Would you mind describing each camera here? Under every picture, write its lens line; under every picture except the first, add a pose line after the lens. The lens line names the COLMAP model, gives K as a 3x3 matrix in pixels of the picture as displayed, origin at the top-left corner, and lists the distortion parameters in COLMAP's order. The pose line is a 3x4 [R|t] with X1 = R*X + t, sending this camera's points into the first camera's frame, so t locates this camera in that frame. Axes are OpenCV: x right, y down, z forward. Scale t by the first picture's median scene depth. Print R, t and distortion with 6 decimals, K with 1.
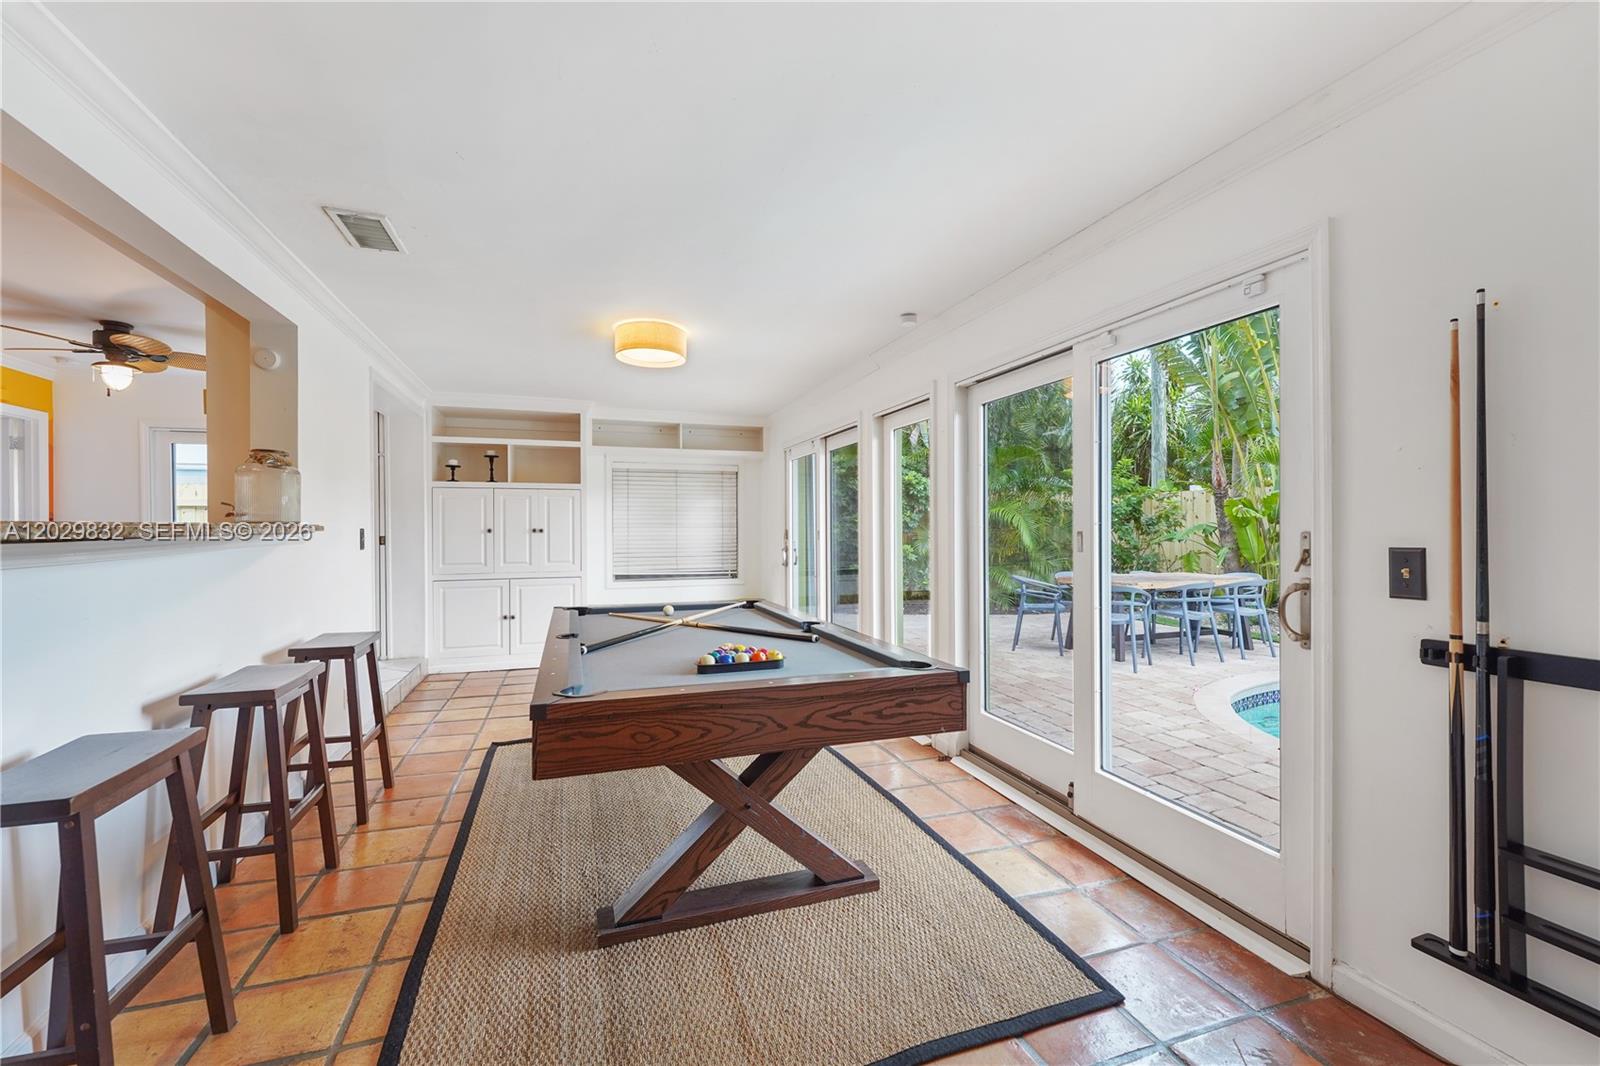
lens RADIAL K [[635.2, 0, 794.6], [0, 635.2, 522.0], [0, 0, 1]] dist [0.001377, -0.000008]
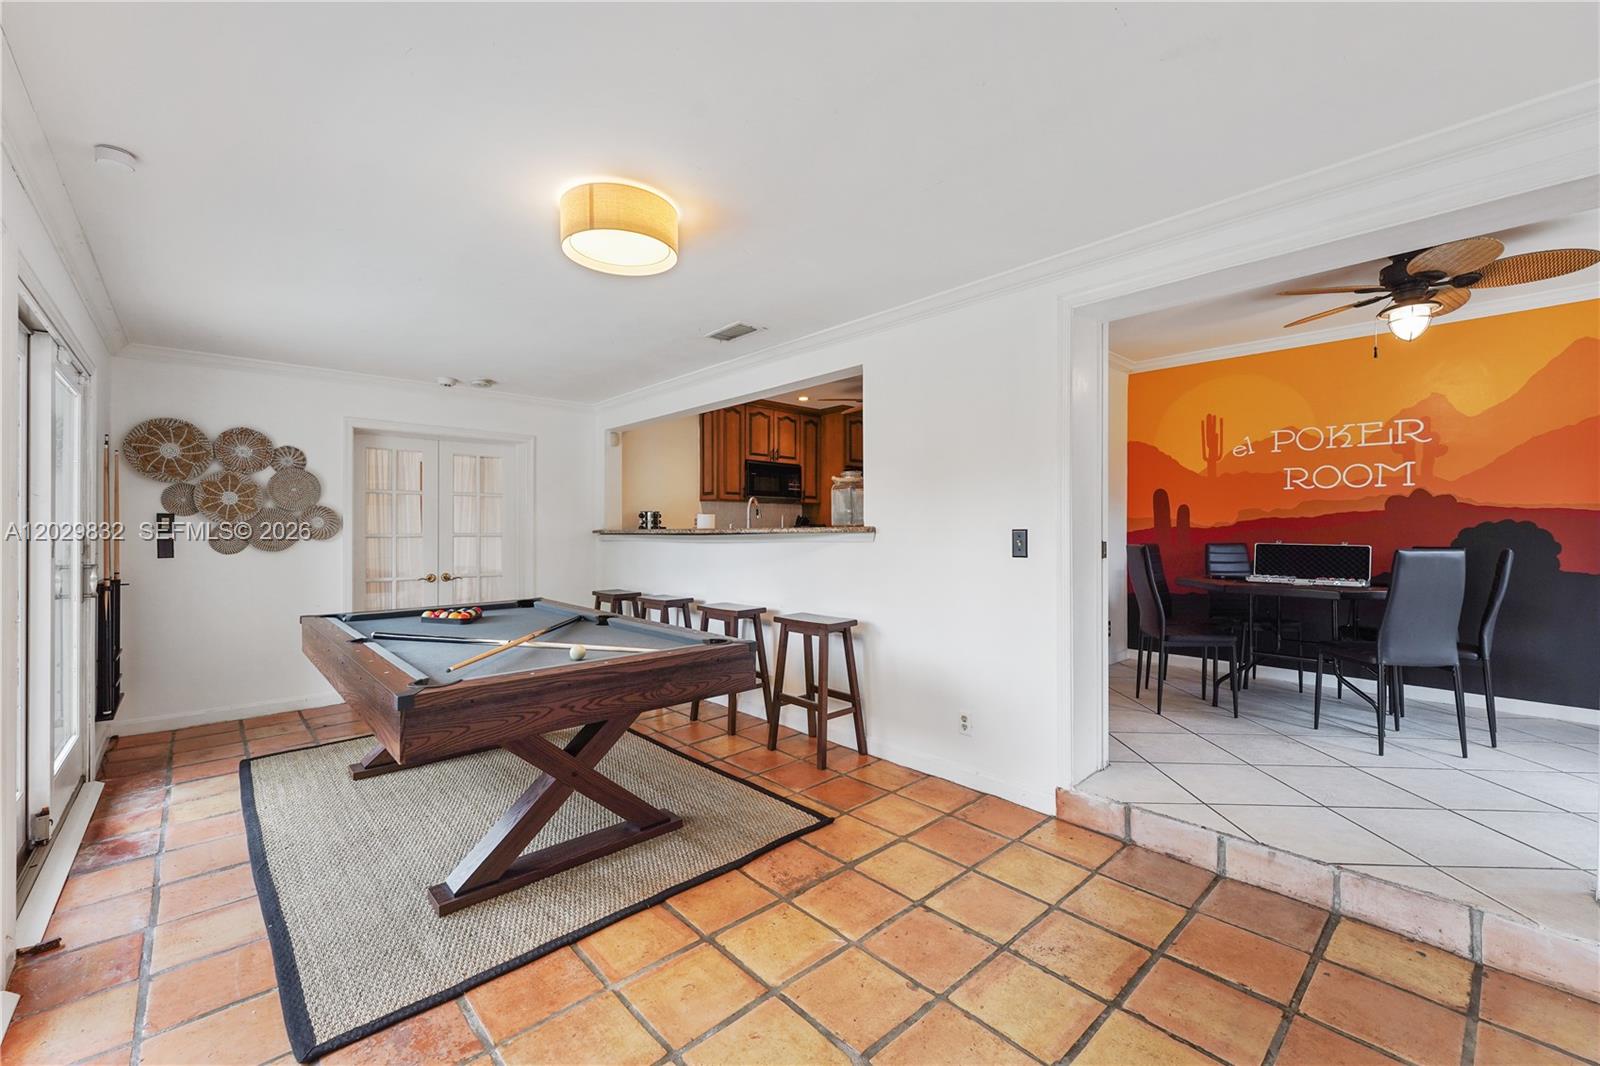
lens RADIAL K [[652.4, 0, 778.9], [0, 652.4, 535.2], [0, 0, 1]] dist [0.000078, -0.000619]
pose [[-0.927007, 0.002631, -0.375034, -0.091435], [0.002076, 0.999996, 0.001882, 0.012863], [0.375038, 0.000966, -0.927009, 1.150220]]
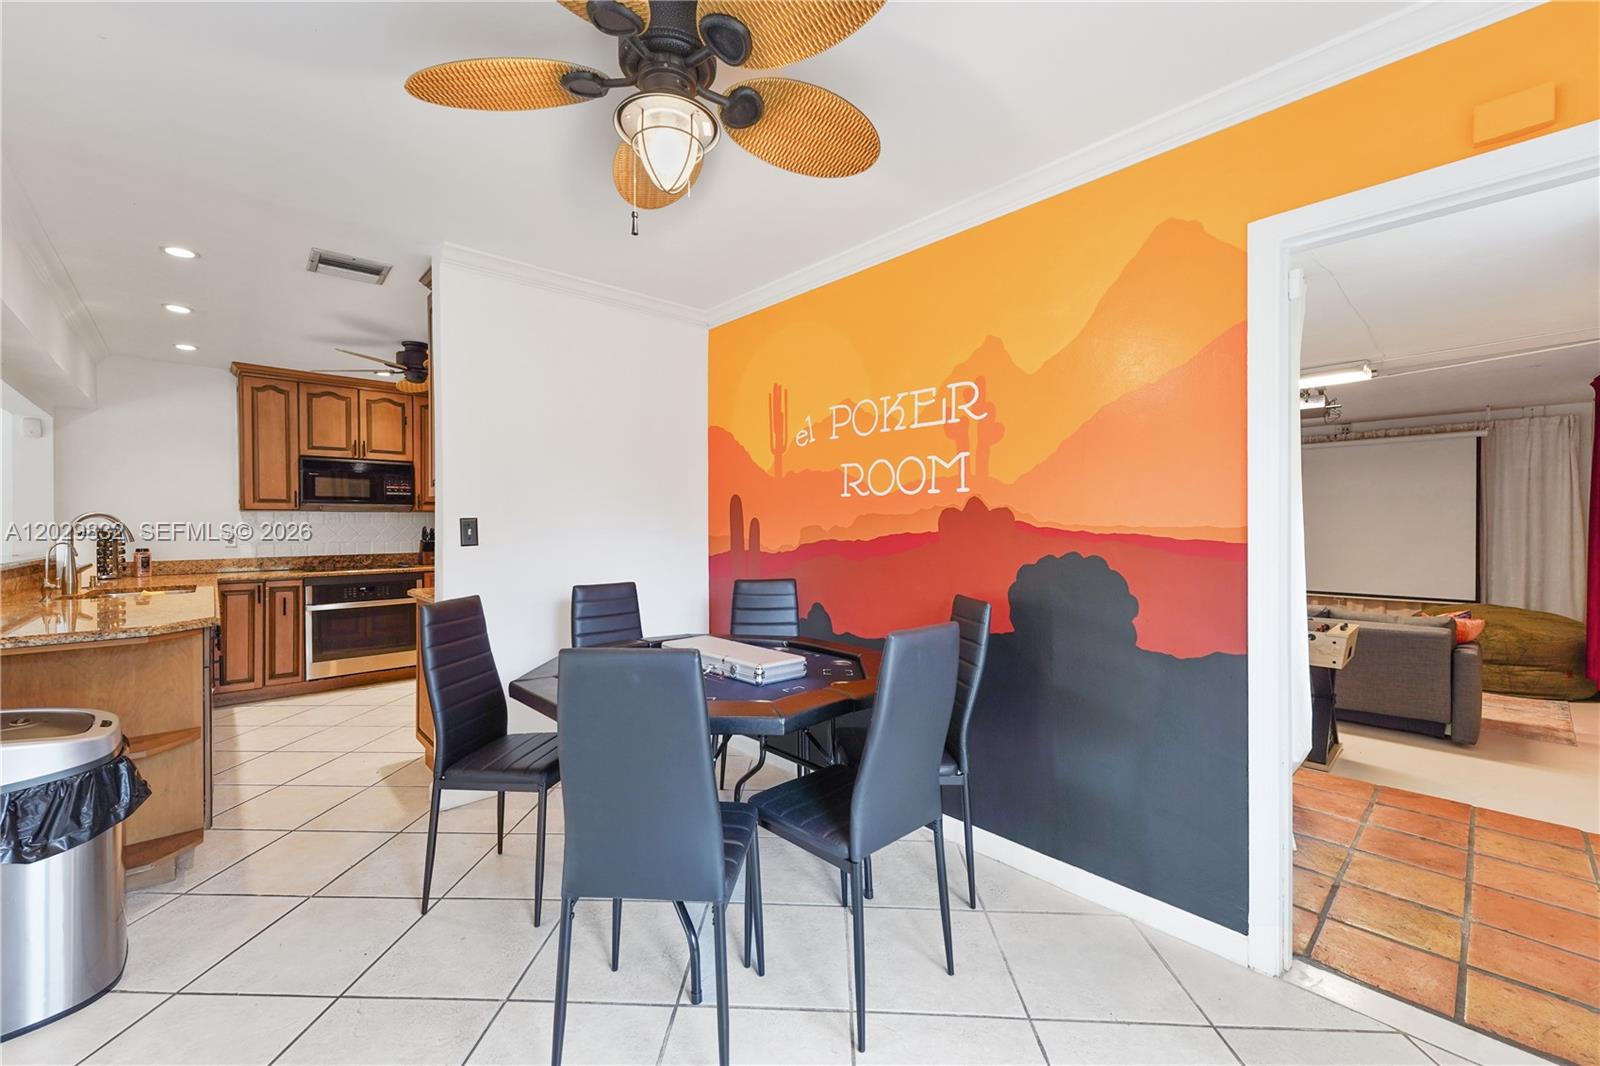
lens RADIAL K [[652.4, 0, 778.9], [0, 652.4, 535.2], [0, 0, 1]] dist [0.000078, -0.000619]
pose [[-0.928561, 0.007449, -0.371104, -0.798533], [0.005393, 0.999964, 0.006579, -0.016794], [0.371140, 0.004108, -0.928568, 1.096262]]
